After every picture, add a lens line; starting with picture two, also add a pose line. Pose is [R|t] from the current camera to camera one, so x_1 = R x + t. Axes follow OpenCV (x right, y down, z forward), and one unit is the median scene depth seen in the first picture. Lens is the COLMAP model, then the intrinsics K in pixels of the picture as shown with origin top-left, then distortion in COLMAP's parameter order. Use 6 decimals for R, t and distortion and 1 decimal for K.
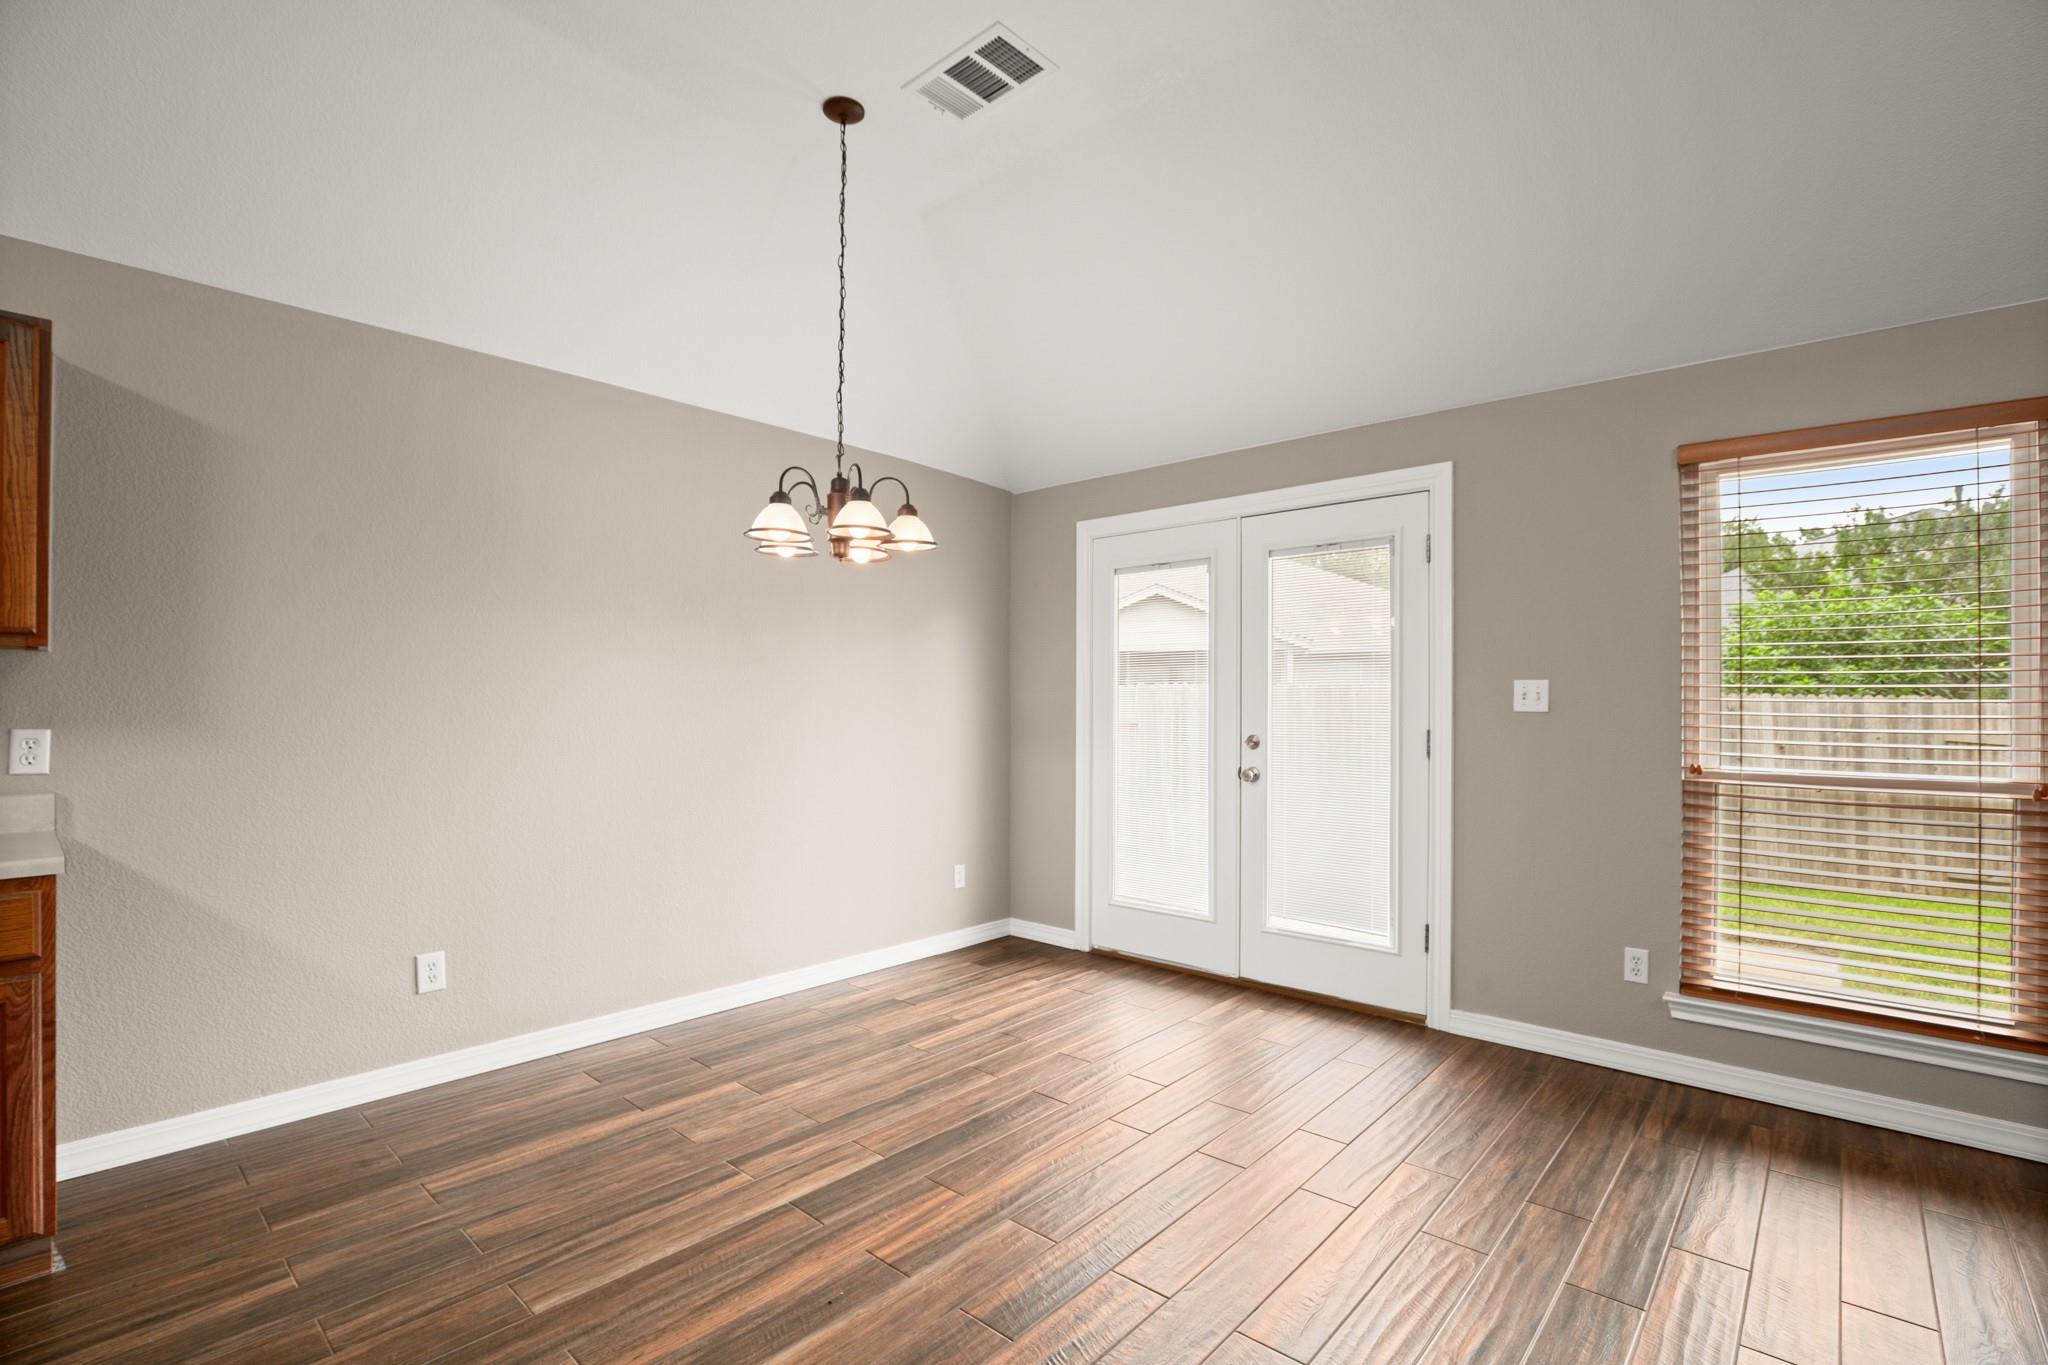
lens RADIAL K [[927.7, 0, 1053.7], [0, 927.7, 684.9], [0, 0, 1]] dist [0.014978, -0.004152]
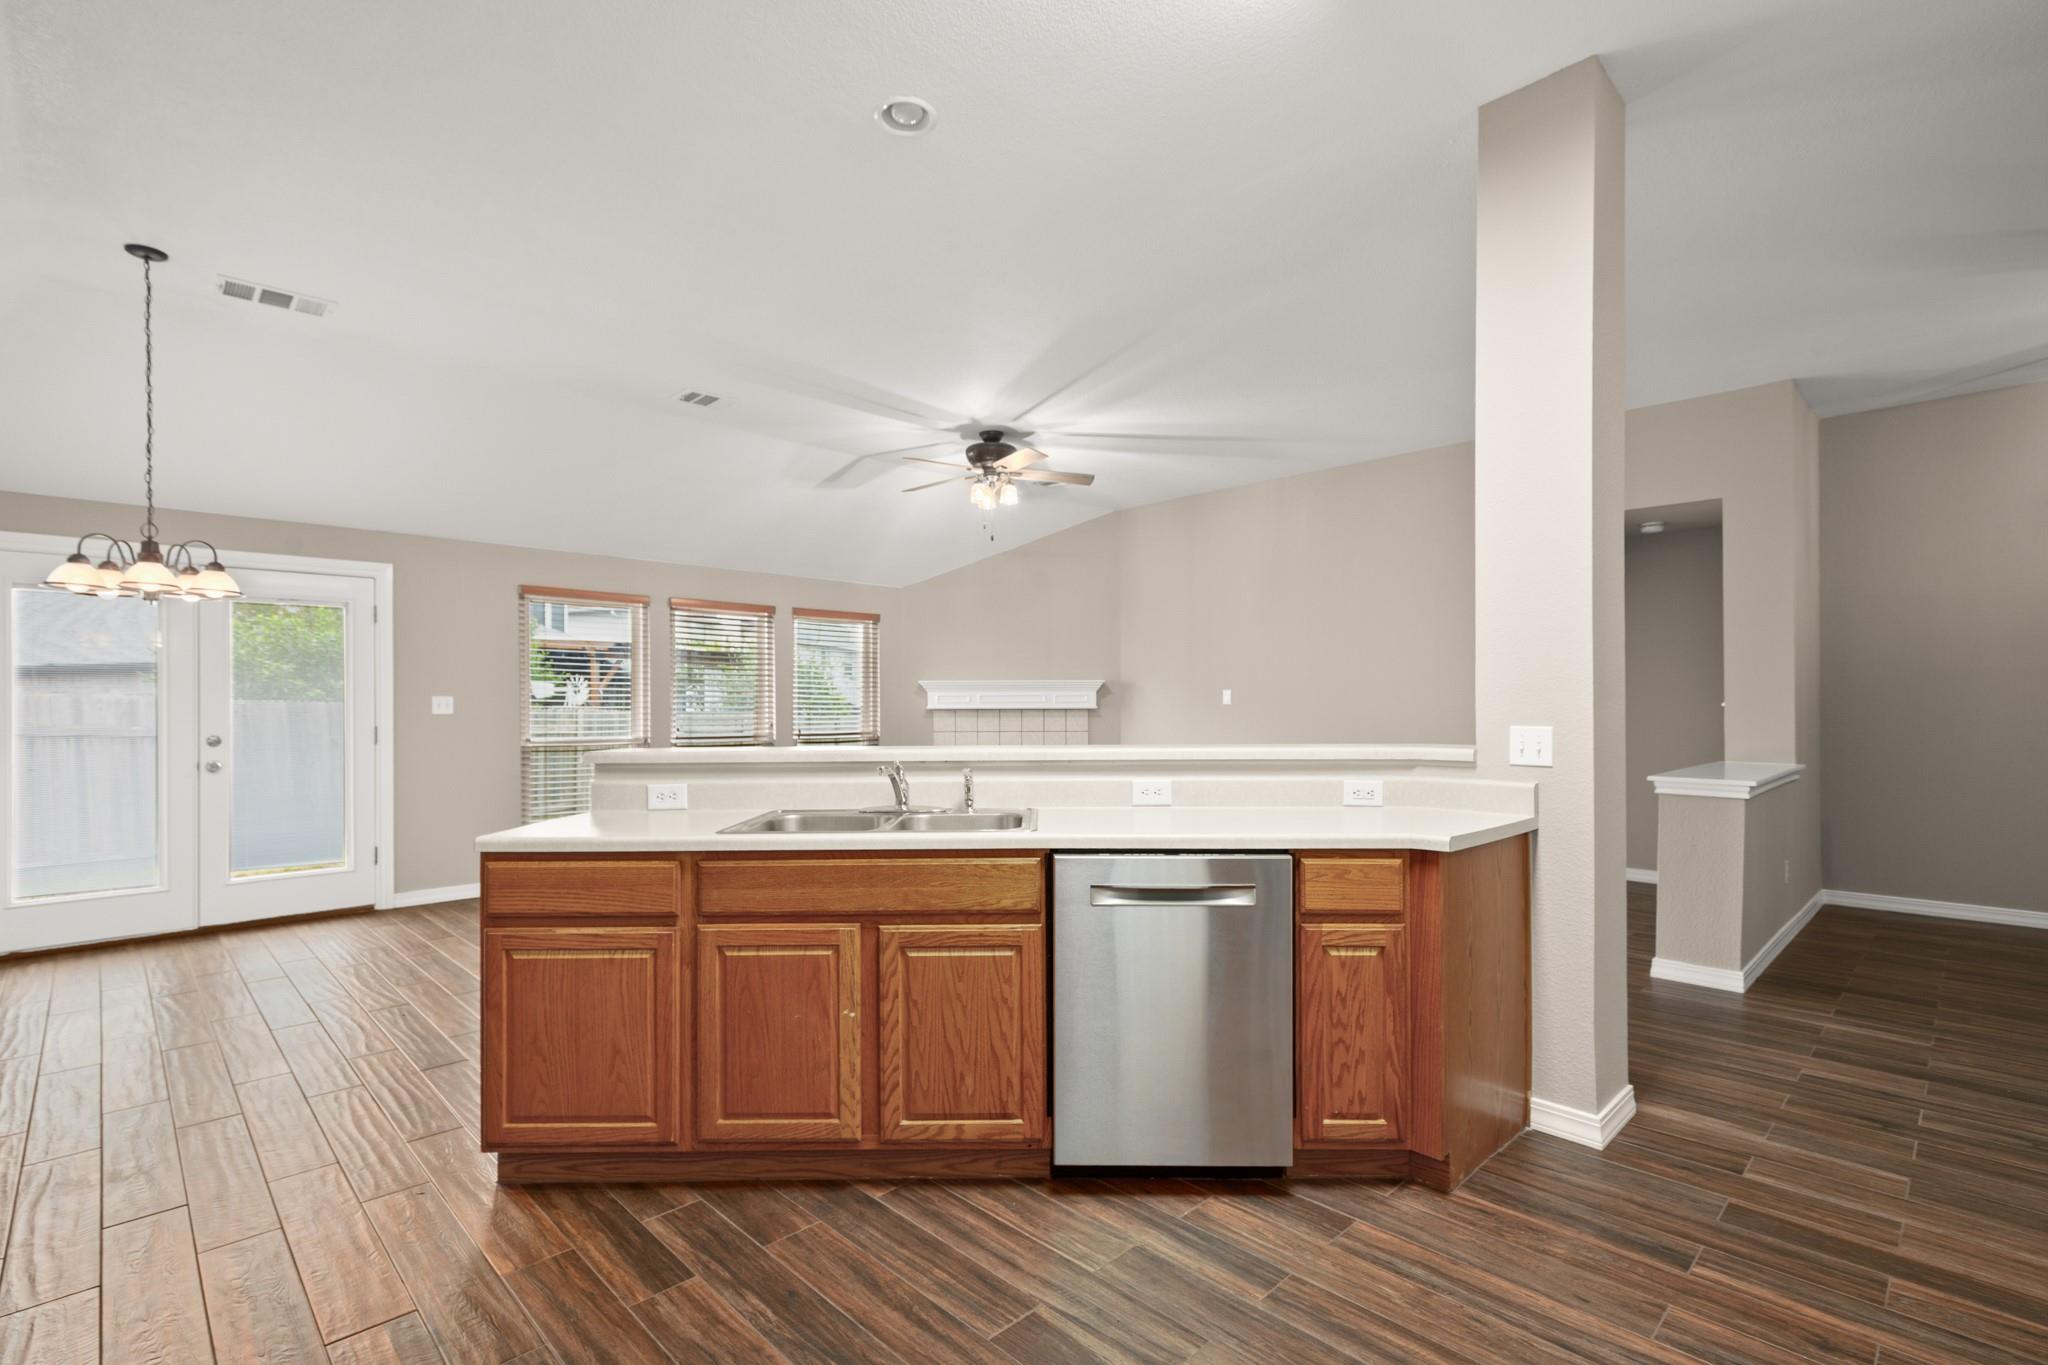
lens RADIAL K [[927.7, 0, 1031.1], [0, 927.7, 706.2], [0, 0, 1]] dist [0.014978, -0.004152]
pose [[0.088698, -0.002329, 0.996056, -1.125248], [-0.011867, 0.999924, 0.003394, -0.006361], [-0.995988, -0.012121, 0.088663, -0.274262]]
